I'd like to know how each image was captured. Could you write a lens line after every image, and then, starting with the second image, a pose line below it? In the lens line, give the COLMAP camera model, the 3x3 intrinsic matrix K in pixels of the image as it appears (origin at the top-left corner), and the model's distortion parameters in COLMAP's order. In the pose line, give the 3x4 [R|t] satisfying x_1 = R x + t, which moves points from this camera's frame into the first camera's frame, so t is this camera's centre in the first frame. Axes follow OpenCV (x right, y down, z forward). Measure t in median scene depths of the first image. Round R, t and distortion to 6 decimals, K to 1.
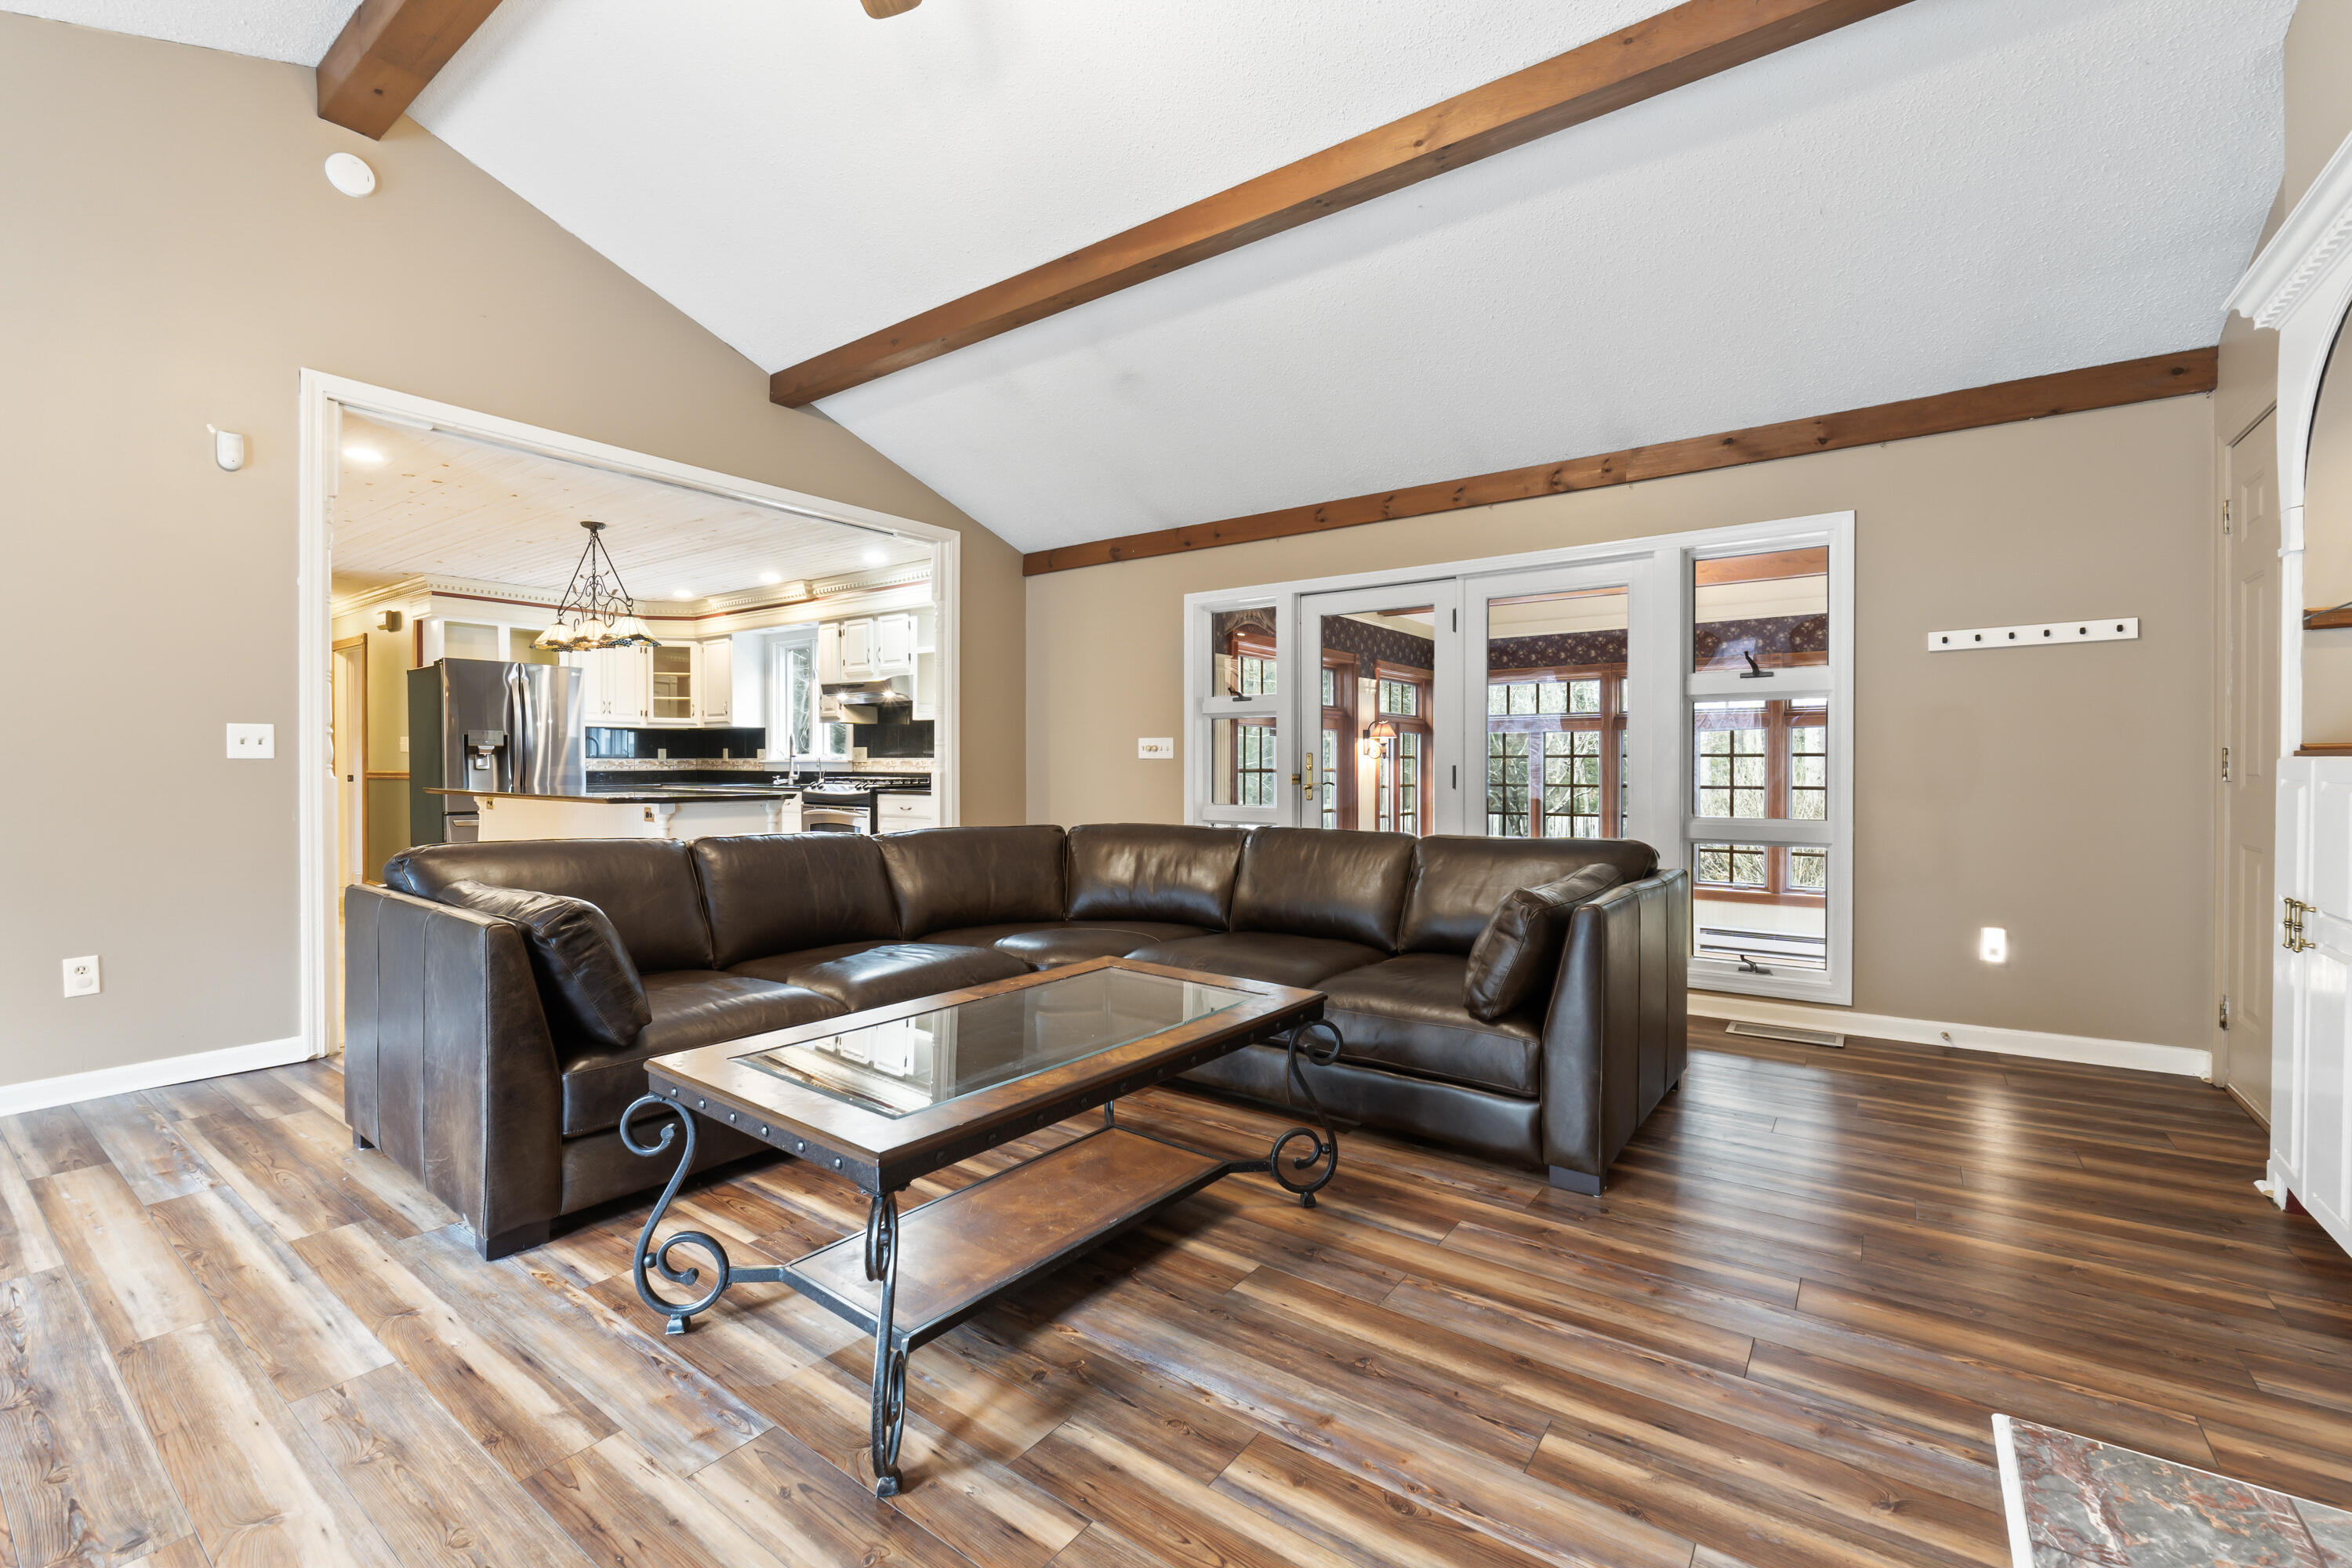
lens RADIAL K [[996.2, 0, 1184.0], [0, 996.2, 776.7], [0, 0, 1]] dist [-0.009547, -0.000093]
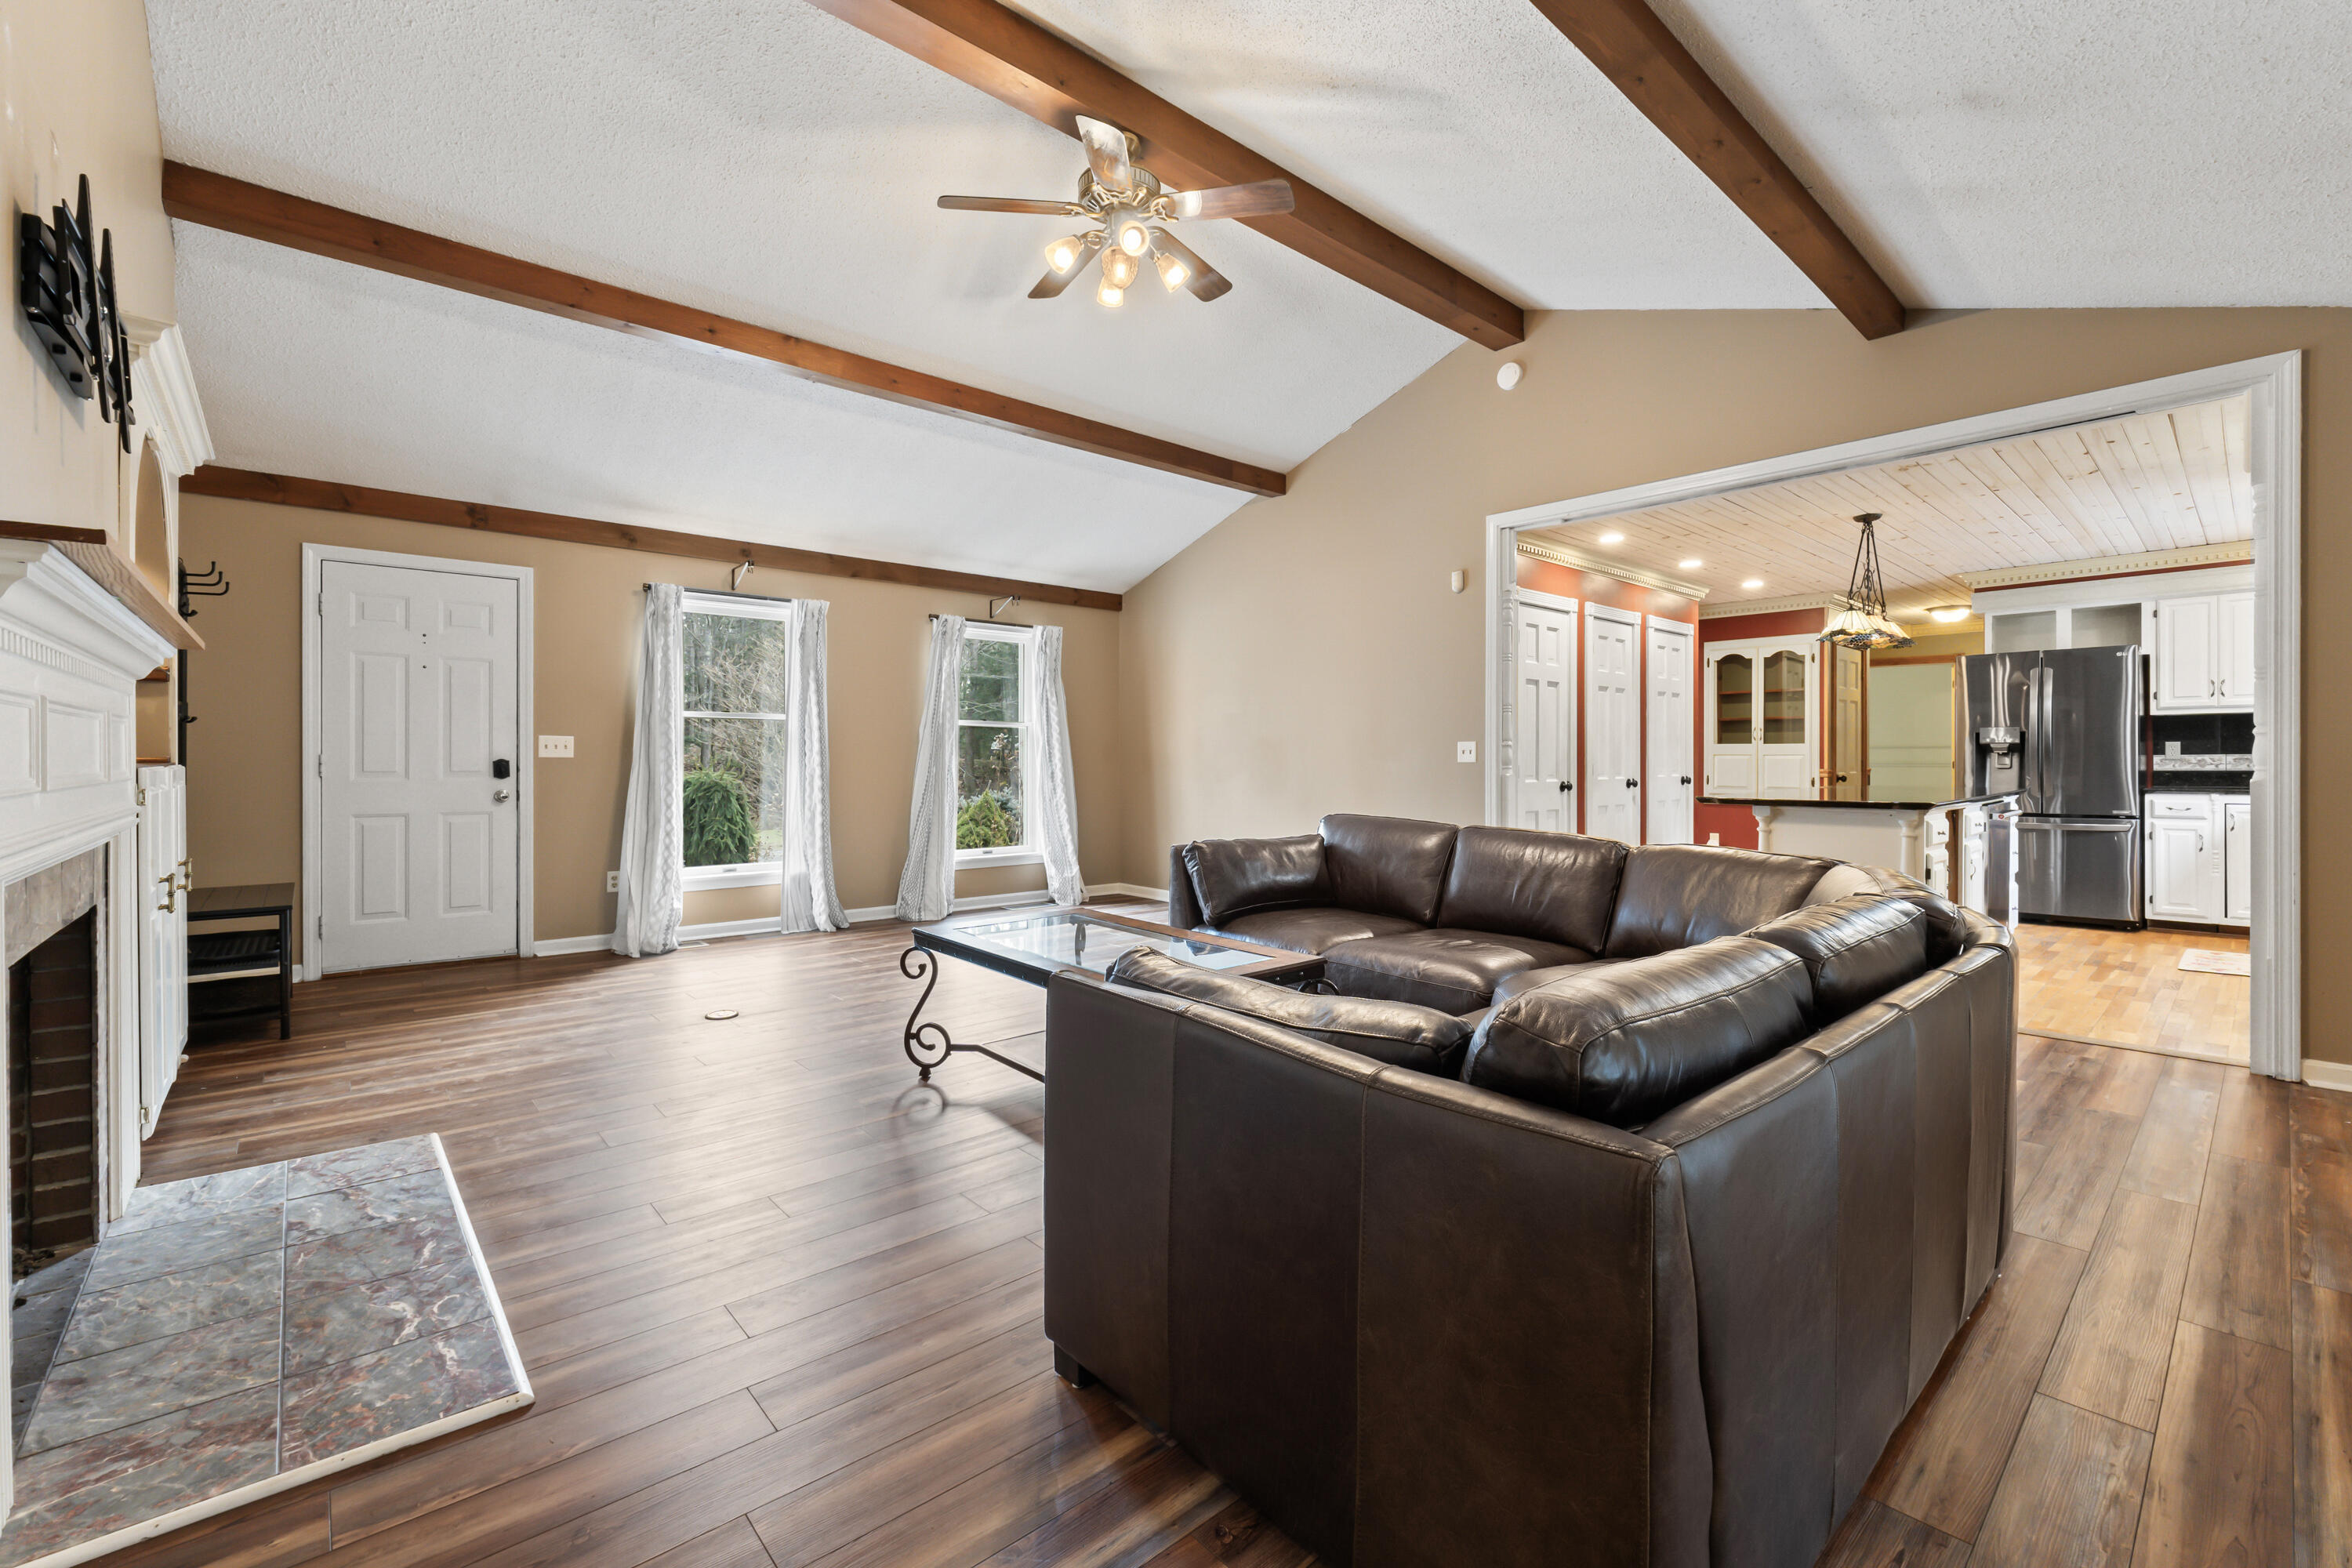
lens RADIAL K [[996.2, 0, 1172.4], [0, 996.2, 762.5], [0, 0, 1]] dist [-0.009547, -0.000093]
pose [[-0.222414, 0.002240, -0.974950, 0.367061], [-0.007624, 0.999963, 0.004037, -0.009823], [0.974922, 0.008331, -0.222389, 0.409393]]
